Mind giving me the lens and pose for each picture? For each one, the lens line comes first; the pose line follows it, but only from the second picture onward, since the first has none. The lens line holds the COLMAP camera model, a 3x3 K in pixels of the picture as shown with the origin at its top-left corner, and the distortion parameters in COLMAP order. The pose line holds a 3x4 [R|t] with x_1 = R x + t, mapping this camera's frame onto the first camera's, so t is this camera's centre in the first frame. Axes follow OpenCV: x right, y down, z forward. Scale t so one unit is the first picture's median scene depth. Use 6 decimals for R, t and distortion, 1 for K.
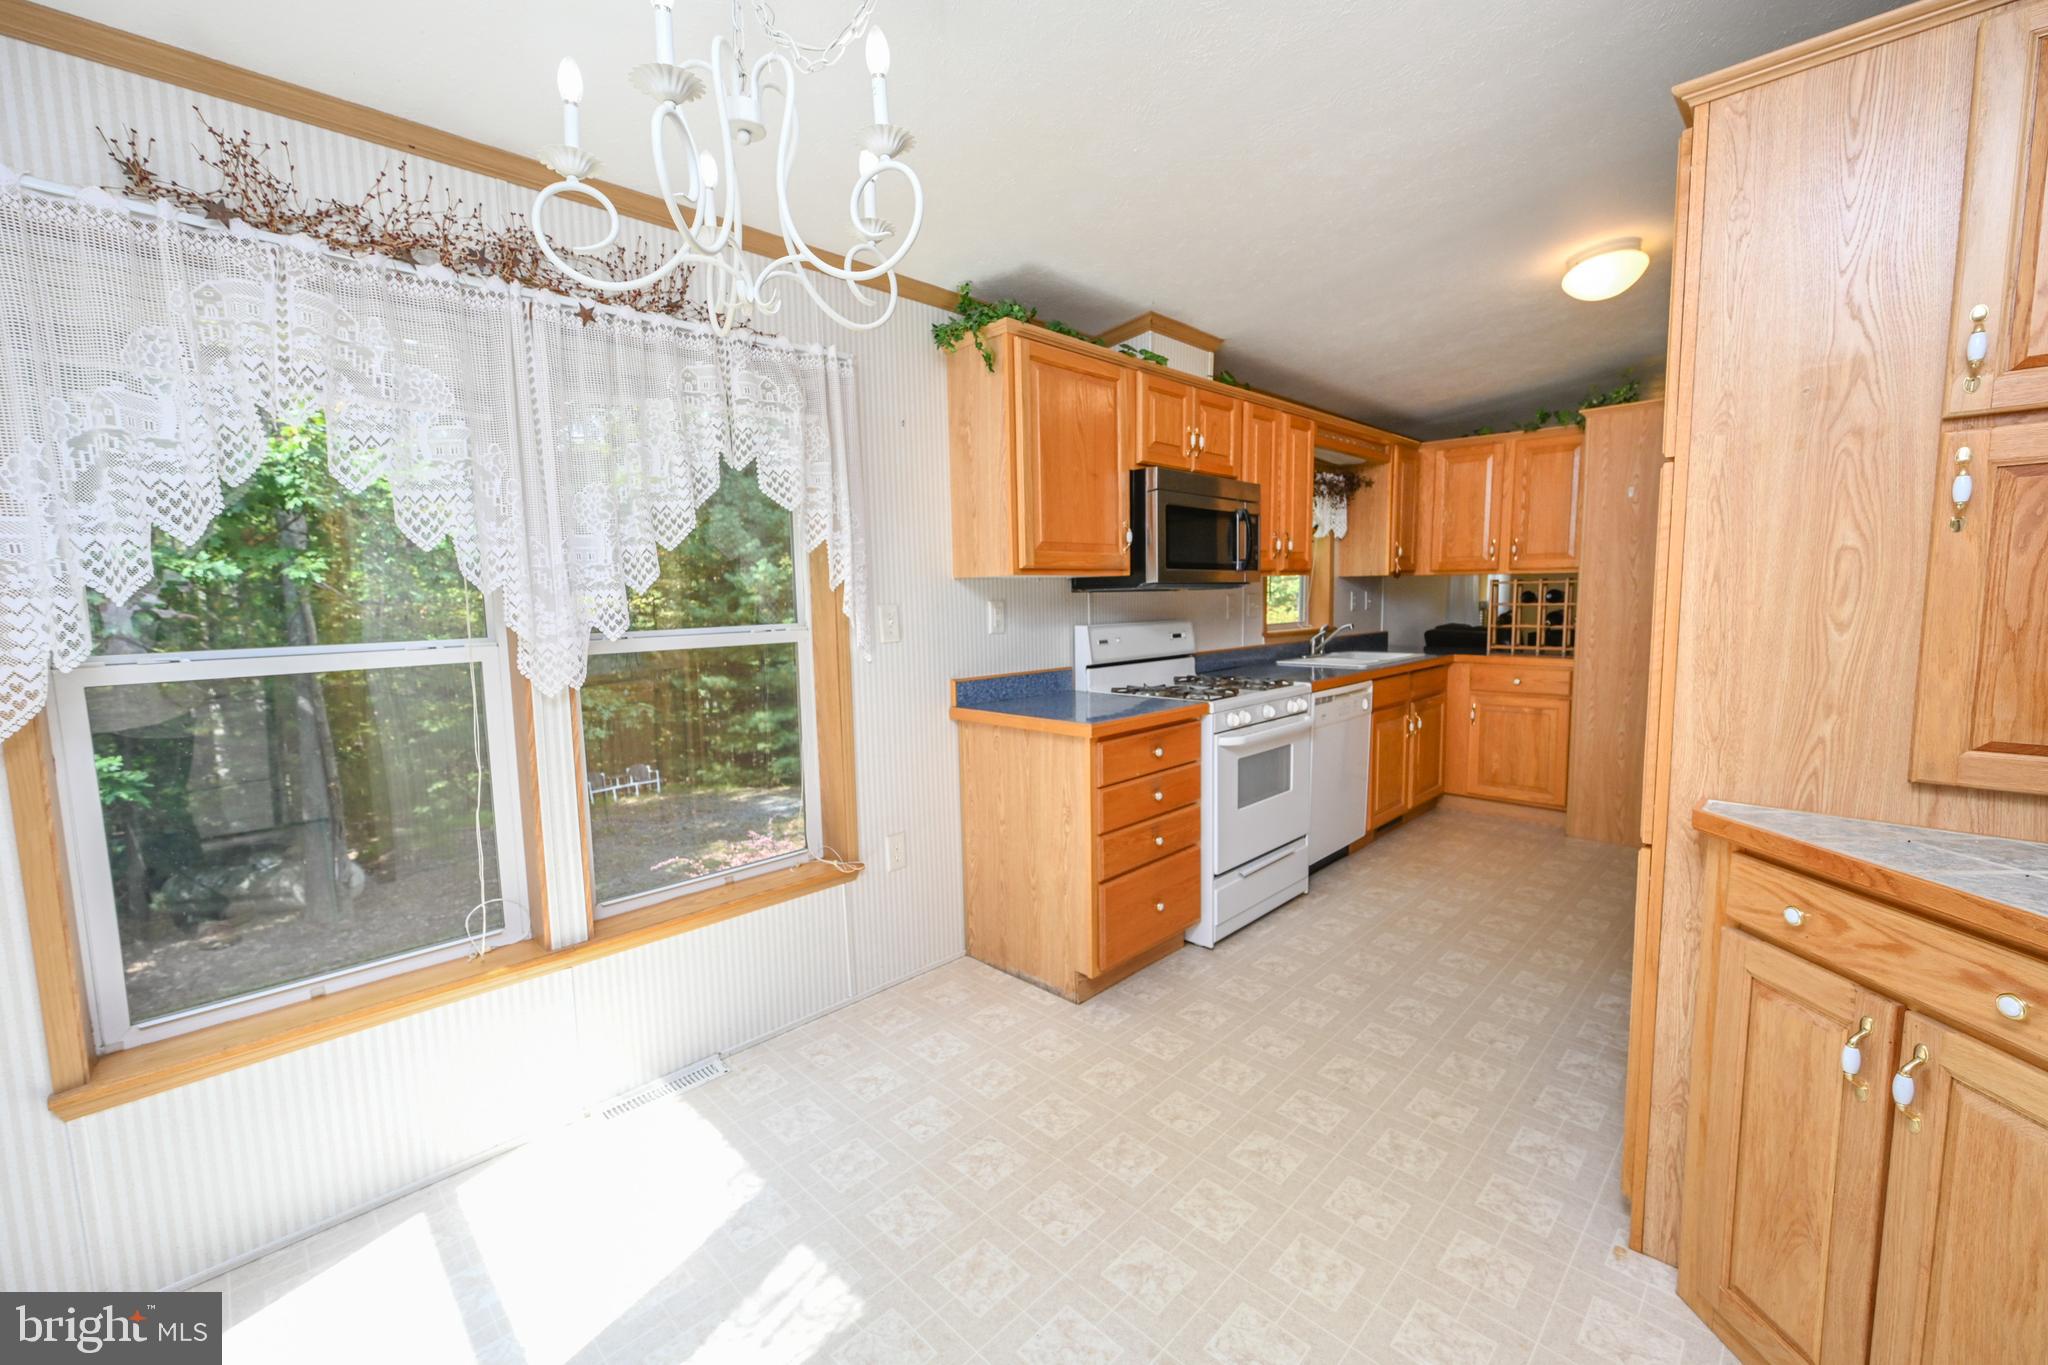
lens RADIAL K [[826.0, 0, 1024.0], [0, 826.0, 682.5], [0, 0, 1]] dist [0.001473, -0.000008]
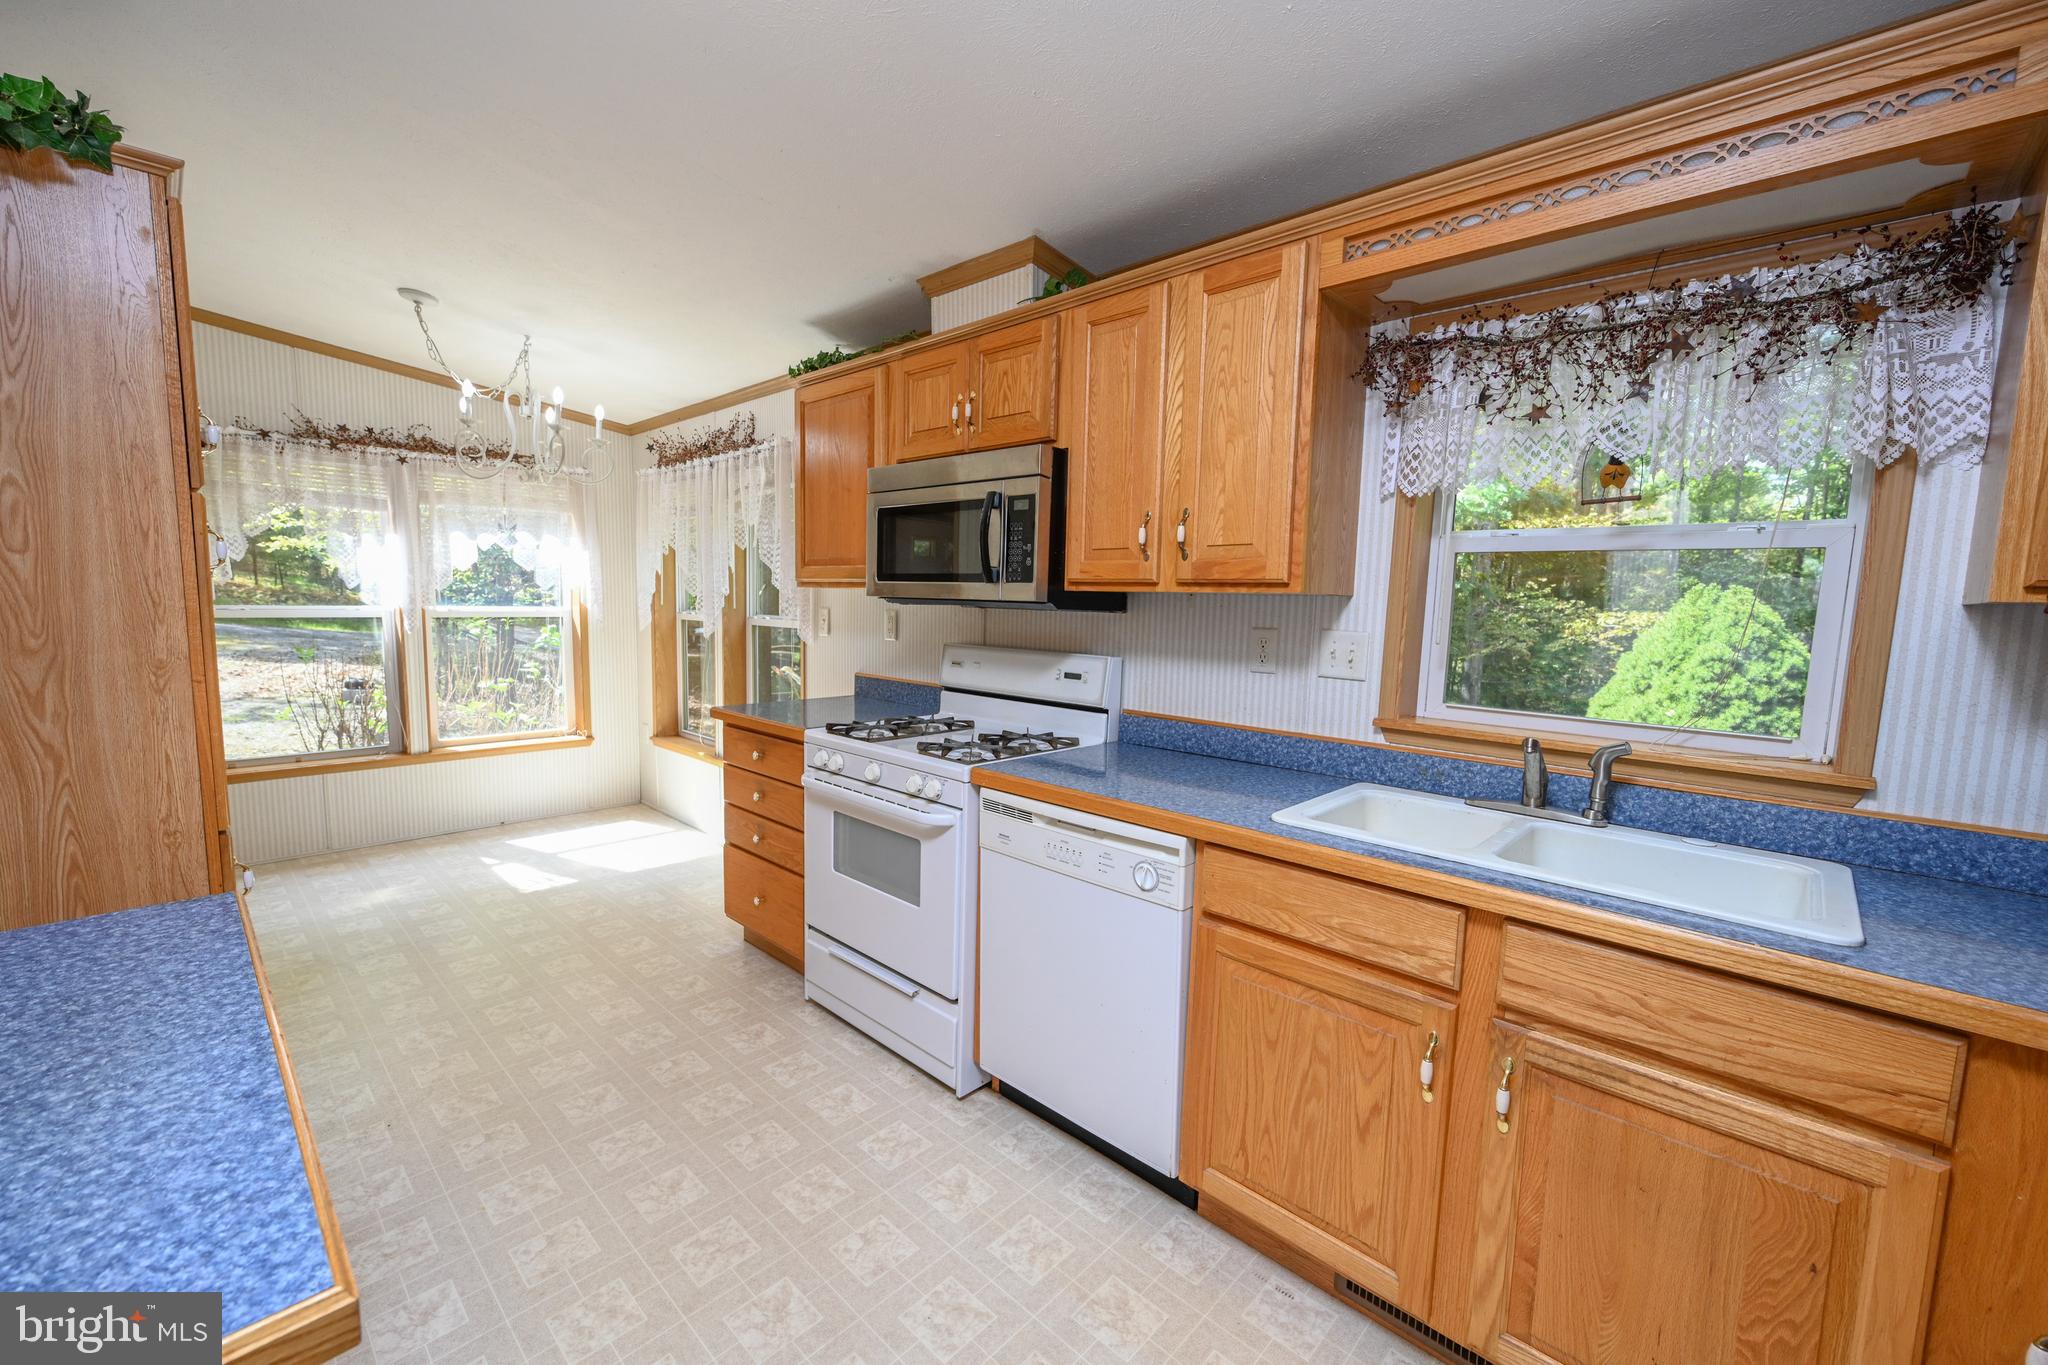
lens RADIAL K [[814.4, 0, 1020.8], [0, 814.4, 689.3], [0, 0, 1]] dist [0.001274, 0.000208]
pose [[0.025927, 0.131253, -0.991010, 0.740824], [-0.129839, 0.983388, 0.126847, -0.108529], [0.991196, 0.125383, 0.042538, 0.794426]]
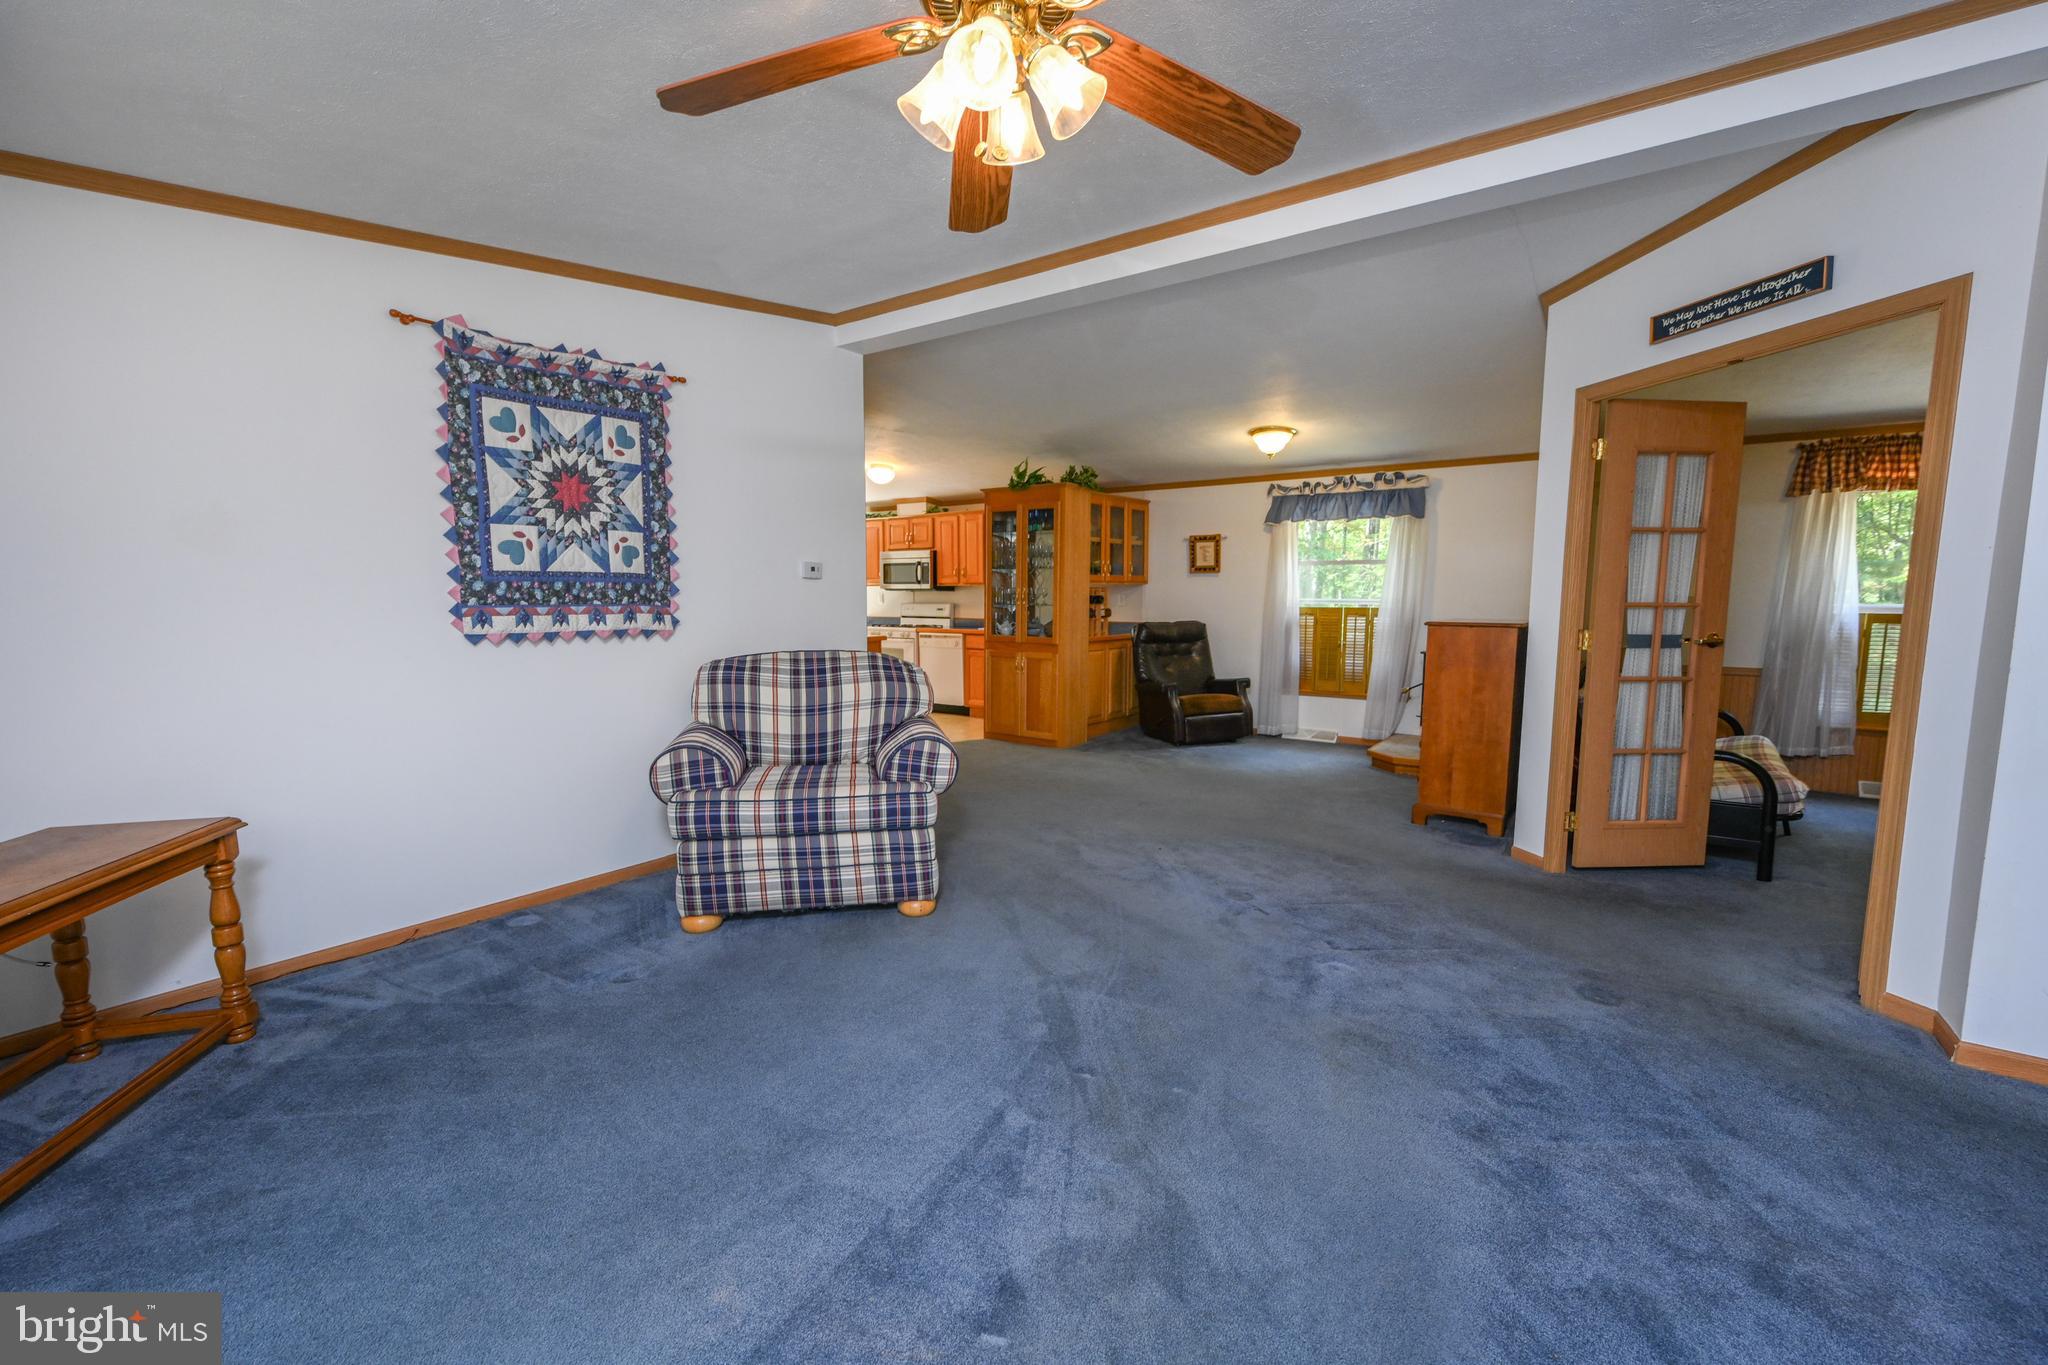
lens RADIAL K [[845.8, 0, 1025.2], [0, 845.8, 690.0], [0, 0, 1]] dist [-0.000557, 0.000006]
pose [[0.164173, 0.132305, -0.977519, 2.376085], [-0.106362, 0.987561, 0.115800, -0.119377], [0.980680, 0.084960, 0.176204, 0.702585]]
